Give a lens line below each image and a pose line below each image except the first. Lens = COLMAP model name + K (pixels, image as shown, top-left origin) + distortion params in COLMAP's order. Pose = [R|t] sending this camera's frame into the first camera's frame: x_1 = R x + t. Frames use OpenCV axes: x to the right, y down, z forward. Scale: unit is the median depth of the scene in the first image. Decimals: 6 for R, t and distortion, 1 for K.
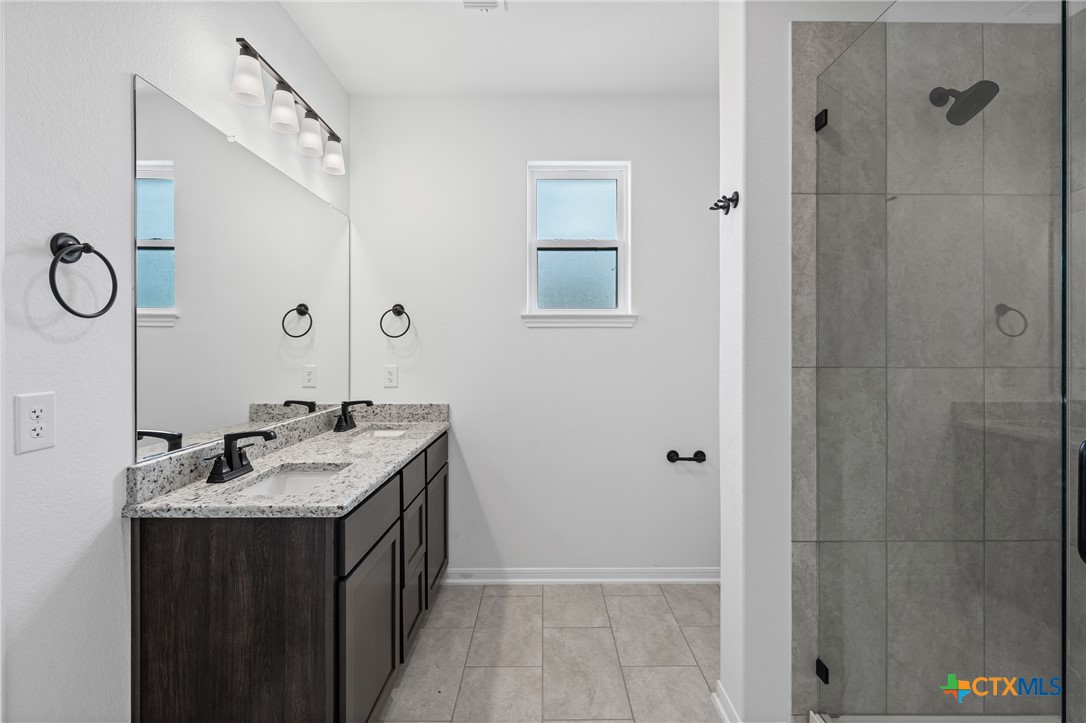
lens RADIAL K [[501.0, 0, 541.5], [0, 501.0, 348.4], [0, 0, 1]] dist [0.000643, -0.000228]
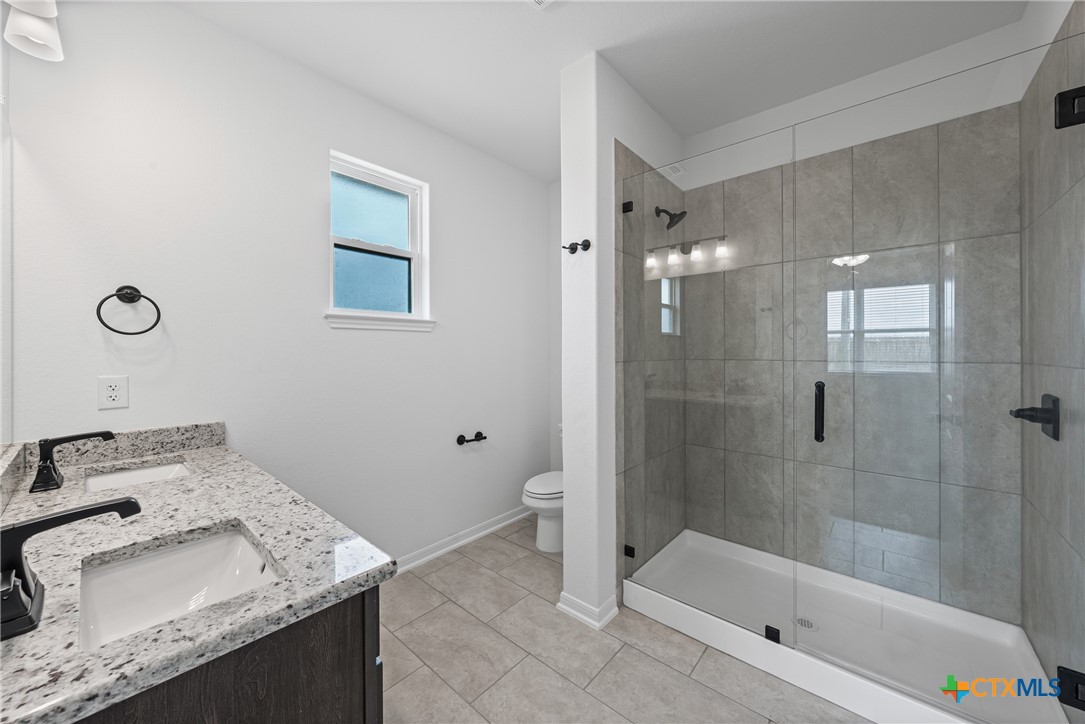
lens RADIAL K [[405.0, 0, 546.3], [0, 405.0, 350.3], [0, 0, 1]] dist [-0.004370, -0.000091]
pose [[0.644898, -0.000730, 0.764268, -0.485713], [0.002452, 0.999996, -0.001114, 0.002068], [-0.764264, 0.002593, 0.644898, 0.298081]]
